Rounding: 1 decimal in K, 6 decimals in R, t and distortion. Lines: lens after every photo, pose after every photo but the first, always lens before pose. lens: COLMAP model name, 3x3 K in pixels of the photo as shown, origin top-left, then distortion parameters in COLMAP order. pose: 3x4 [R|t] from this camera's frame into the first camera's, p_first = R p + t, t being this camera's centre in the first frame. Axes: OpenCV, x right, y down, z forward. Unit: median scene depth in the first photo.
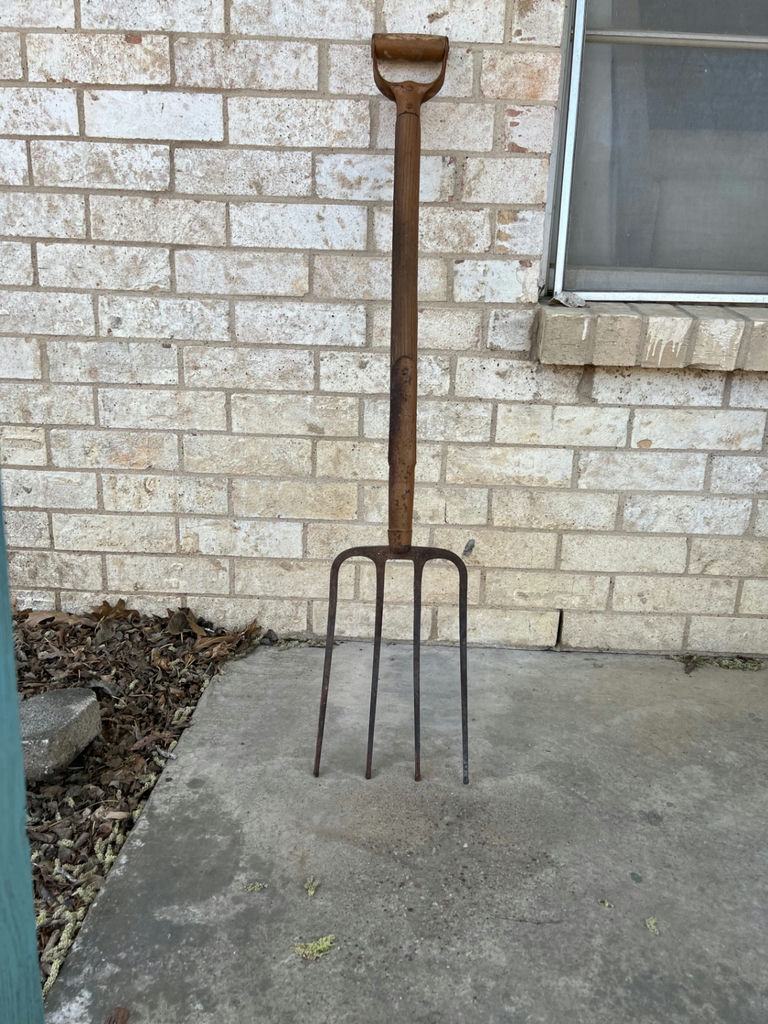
lens RADIAL K [[773.1, 0, 384.7], [0, 773.1, 522.9], [0, 0, 1]] dist [0.040931, -0.055012]
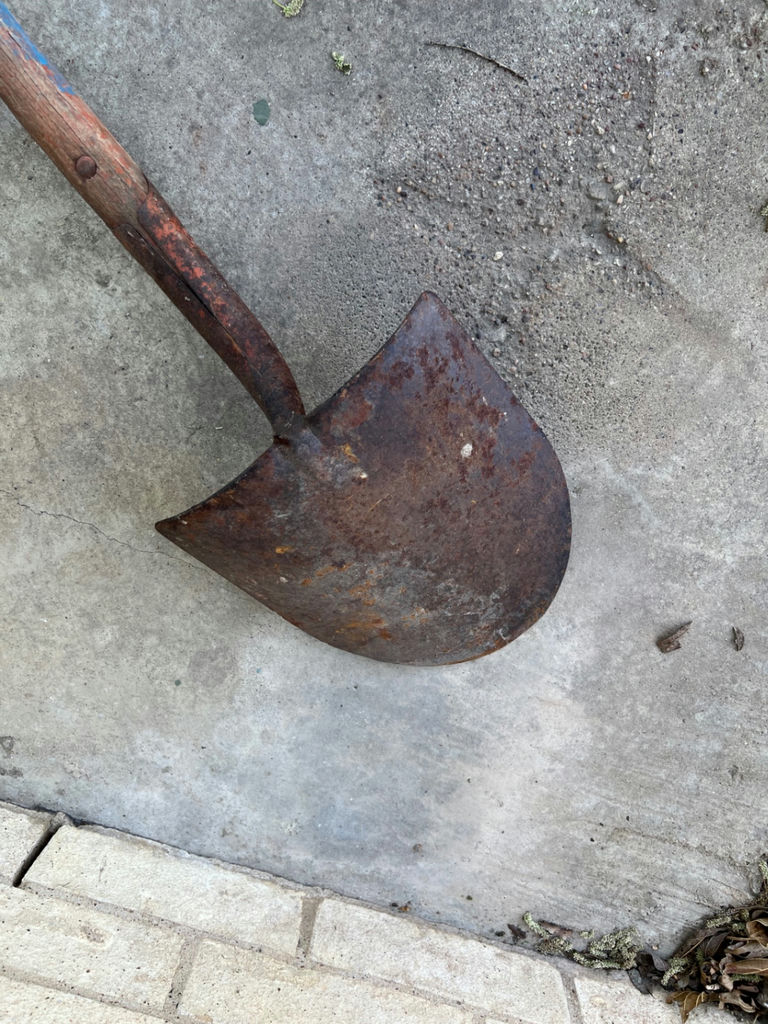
lens RADIAL K [[773.1, 0, 387.2], [0, 773.1, 504.3], [0, 0, 1]] dist [0.040931, -0.055012]
pose [[-0.963721, -0.260132, -0.059770, 0.124371], [0.079077, -0.492149, 0.866912, -0.155264], [-0.254927, 0.830735, 0.494865, 0.631184]]
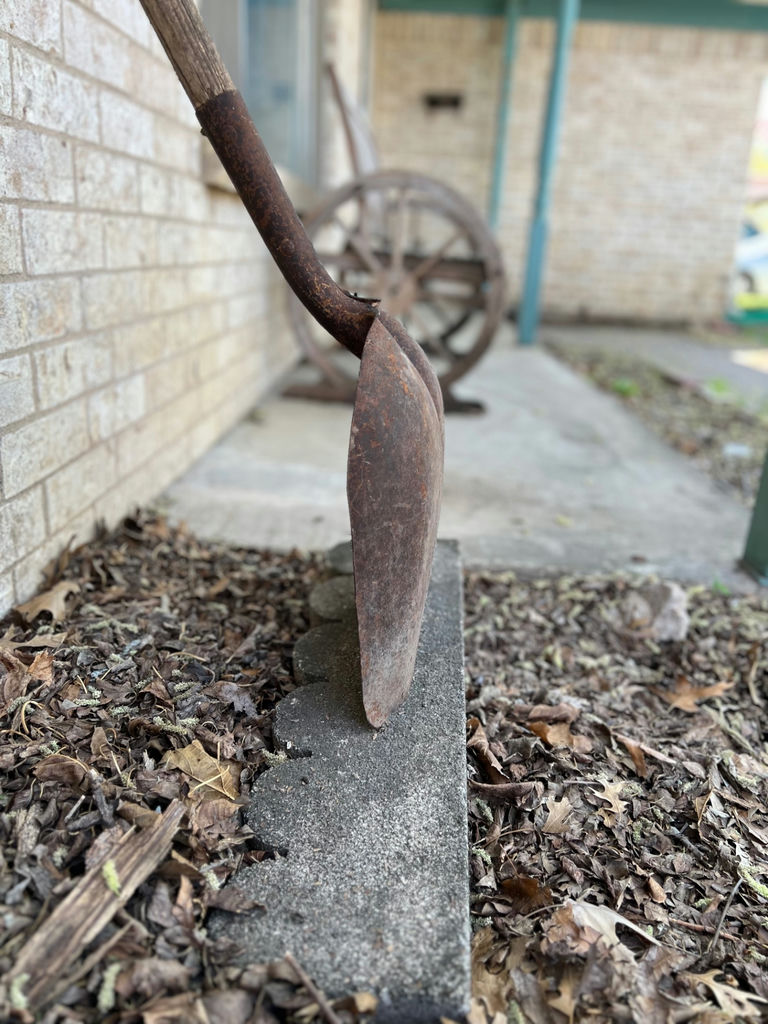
lens RADIAL K [[773.1, 0, 382.5], [0, 773.1, 519.5], [0, 0, 1]] dist [0.040931, -0.055012]
pose [[0.025341, -0.364969, 0.930675, -1.073109], [0.197396, 0.914471, 0.353239, -0.115153], [-0.979996, 0.174760, 0.095217, 0.740358]]
